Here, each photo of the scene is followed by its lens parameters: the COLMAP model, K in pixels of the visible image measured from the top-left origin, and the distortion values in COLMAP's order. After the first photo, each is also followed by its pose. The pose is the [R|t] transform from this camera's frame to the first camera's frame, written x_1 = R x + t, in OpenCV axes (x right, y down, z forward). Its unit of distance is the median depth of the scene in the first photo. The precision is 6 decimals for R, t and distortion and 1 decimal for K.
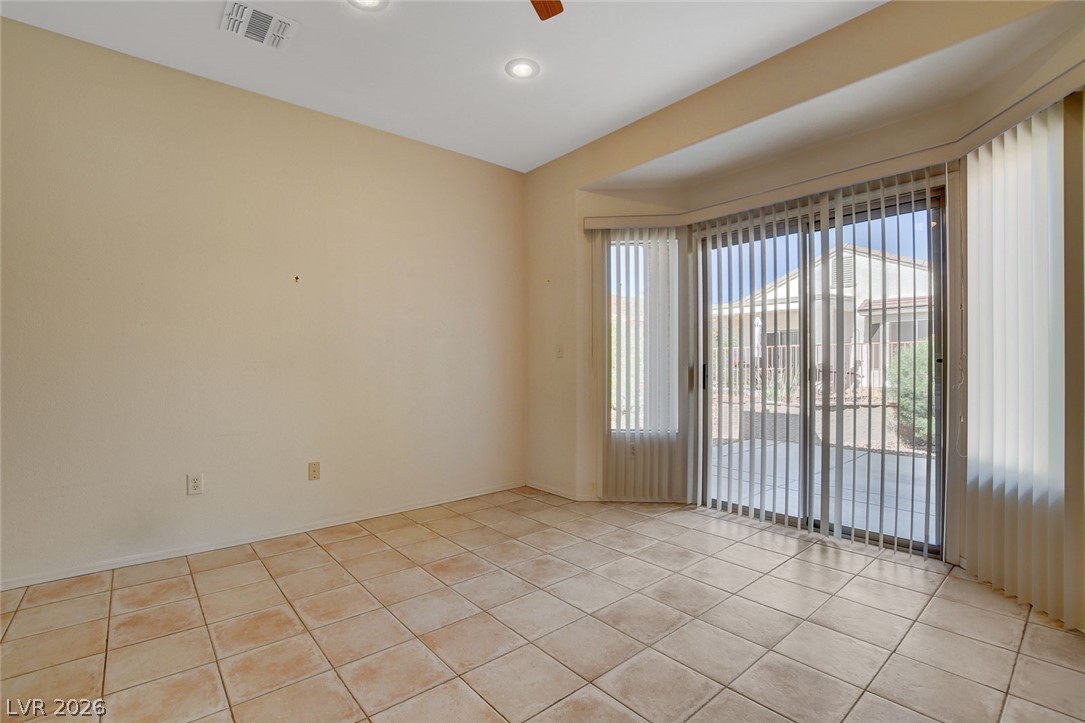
lens RADIAL K [[492.3, 0, 547.0], [0, 492.3, 368.2], [0, 0, 1]] dist [-0.040355, 0.007467]
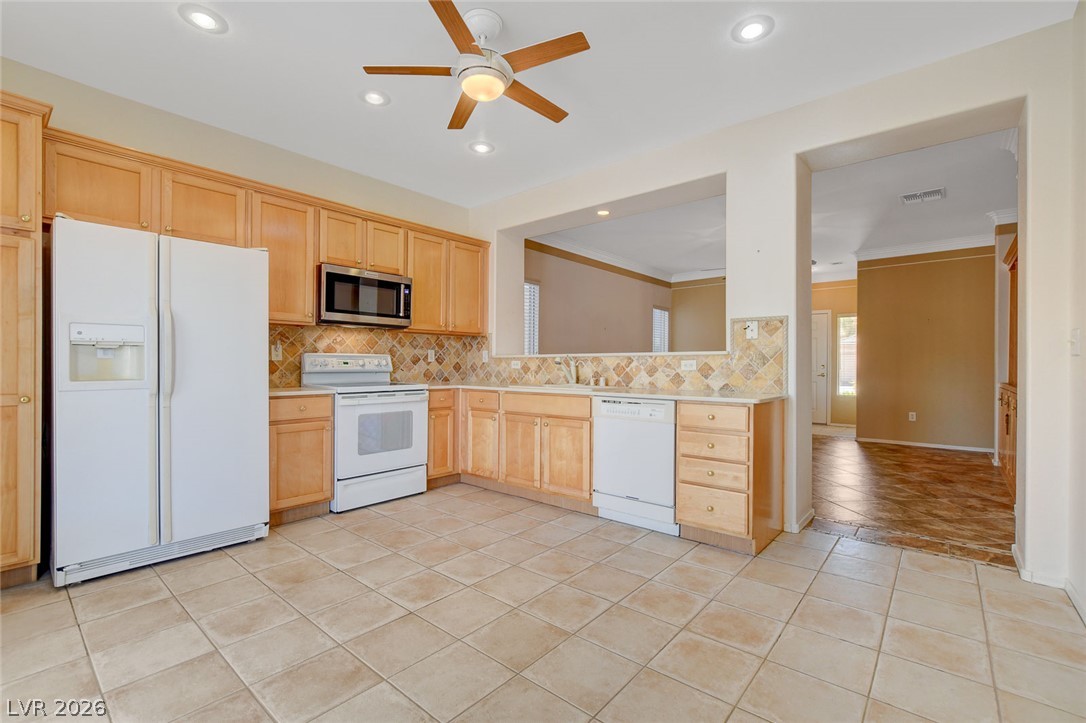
lens RADIAL K [[476.0, 0, 551.9], [0, 476.0, 366.0], [0, 0, 1]] dist [-0.020362, 0.005657]
pose [[-0.986443, -0.000396, -0.164106, -0.039344], [-0.002171, 0.999941, 0.010634, -0.010937], [0.164092, 0.010846, -0.986385, 1.260978]]
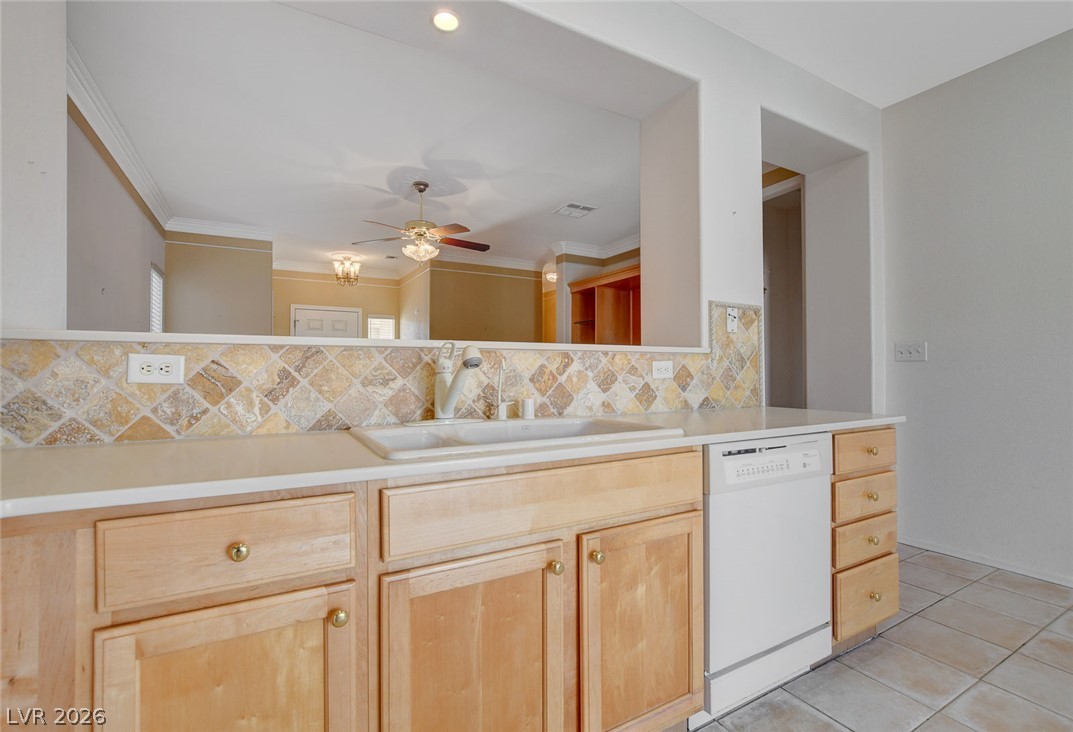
lens RADIAL K [[480.5, 0, 532.7], [0, 480.5, 366.7], [0, 0, 1]] dist [-0.013601, 0.000288]
pose [[-0.200736, -0.007874, -0.979614, 0.162467], [-0.005283, 0.999962, -0.006955, 0.000428], [0.979631, 0.003779, -0.200770, 0.114356]]
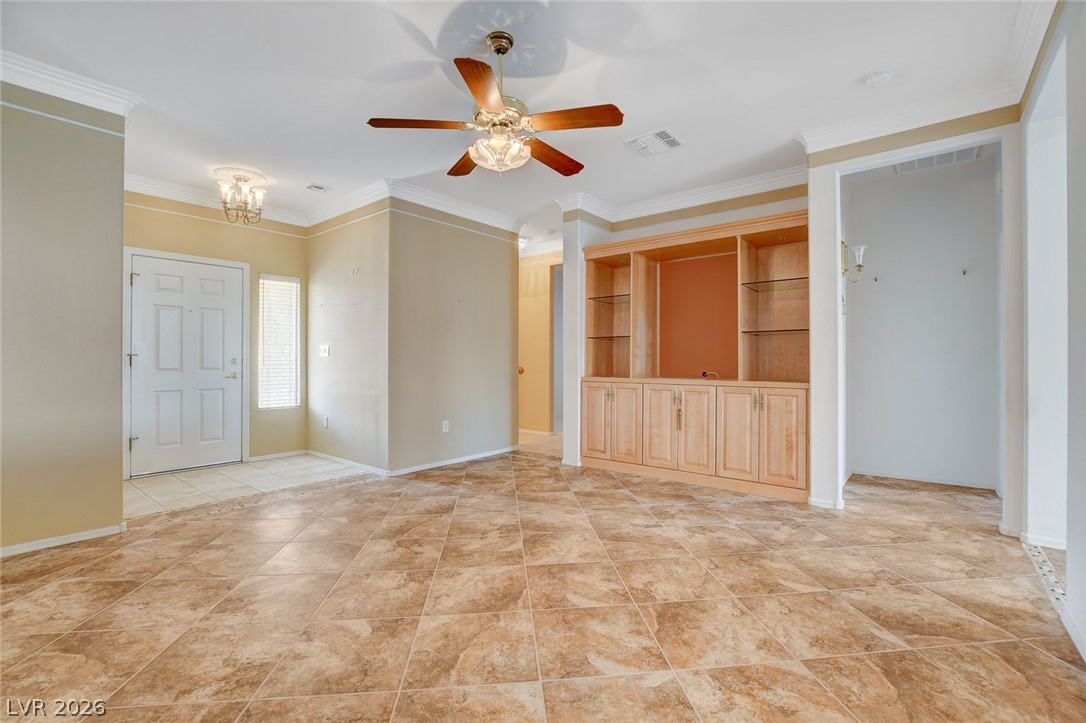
lens RADIAL K [[477.0, 0, 549.2], [0, 477.0, 359.9], [0, 0, 1]] dist [-0.024721, 0.004033]
pose [[0.178986, 0.001497, -0.983850, -0.341779], [-0.008668, 0.999962, -0.000055, 0.006743], [0.983813, 0.008537, 0.178993, -0.561876]]
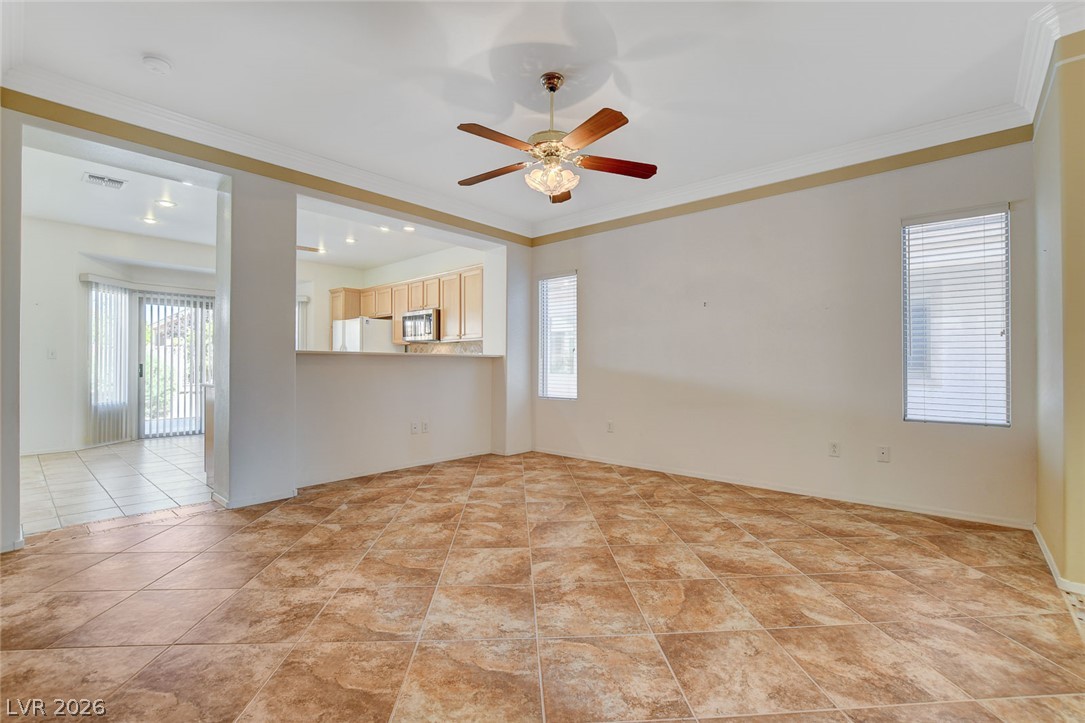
lens RADIAL K [[479.3, 0, 549.7], [0, 479.3, 367.4], [0, 0, 1]] dist [-0.025833, 0.004550]
pose [[-0.147861, -0.002488, 0.989005, -2.103021], [0.009048, 0.999952, 0.003868, 0.014073], [-0.988967, 0.009520, -0.147832, -0.353949]]
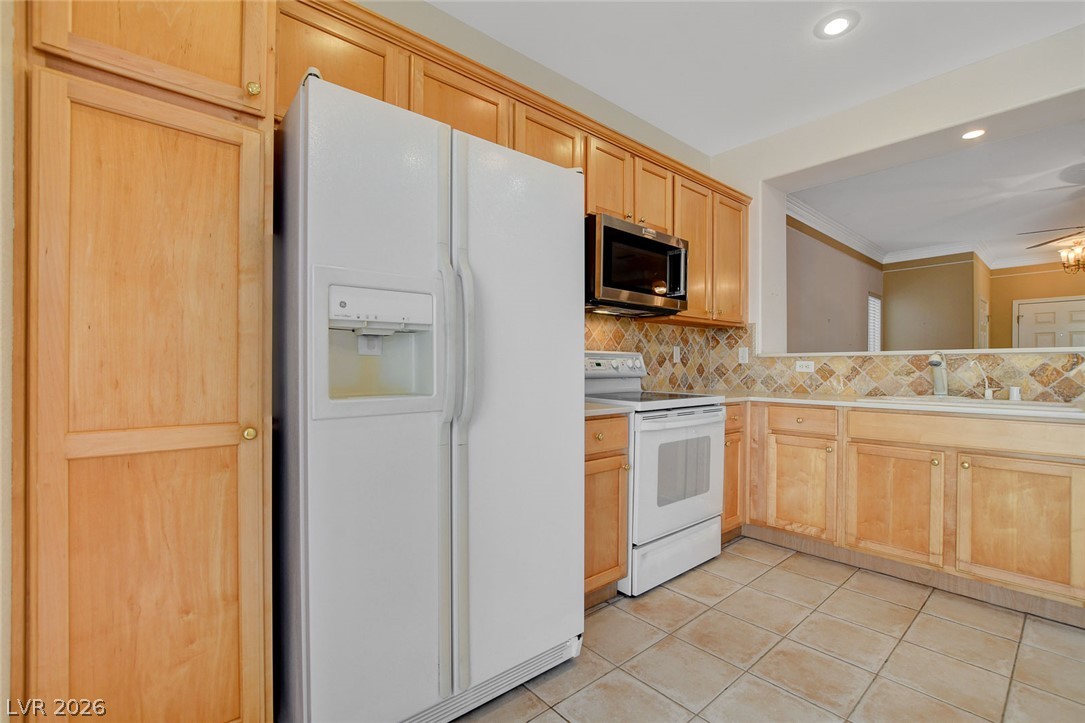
lens RADIAL K [[479.3, 0, 549.7], [0, 479.3, 367.4], [0, 0, 1]] dist [-0.025833, 0.004550]
pose [[-0.999948, -0.000233, -0.010240, 0.415759], [-0.000323, 0.999961, 0.008778, -0.006220], [0.010238, 0.008780, -0.999909, 0.791551]]
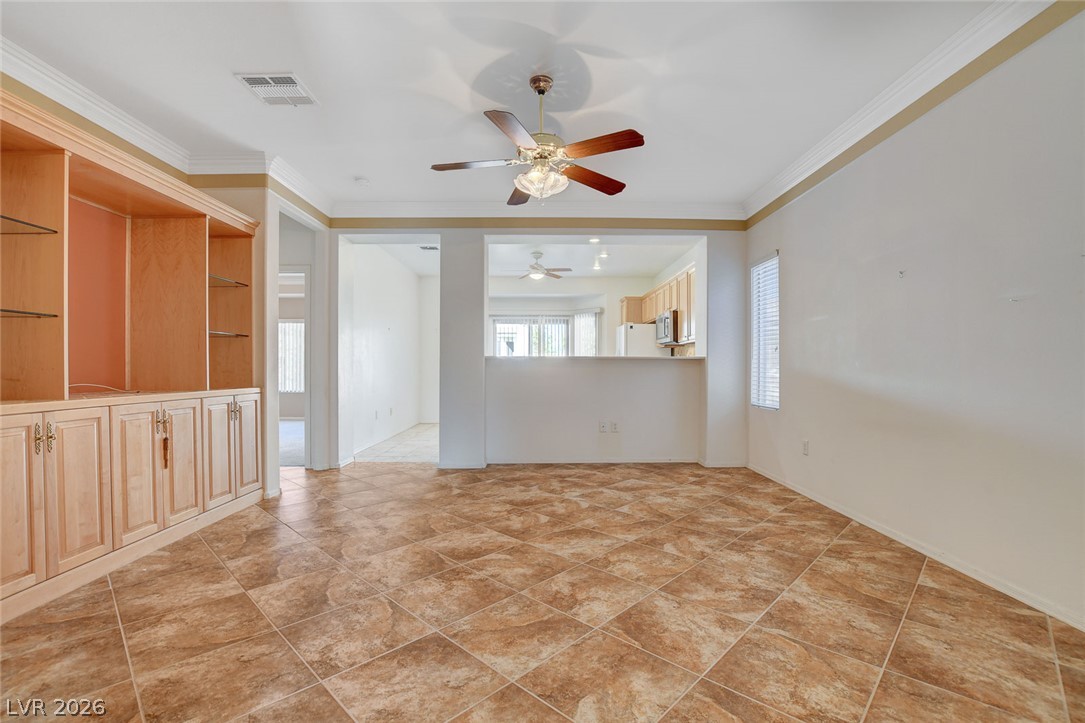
lens RADIAL K [[486.2, 0, 551.7], [0, 486.2, 374.0], [0, 0, 1]] dist [-0.037102, 0.005491]
pose [[0.630911, -0.006951, 0.775824, -1.902124], [0.004112, 0.999976, 0.005615, 0.021690], [-0.775844, -0.000352, 0.630924, -1.117321]]
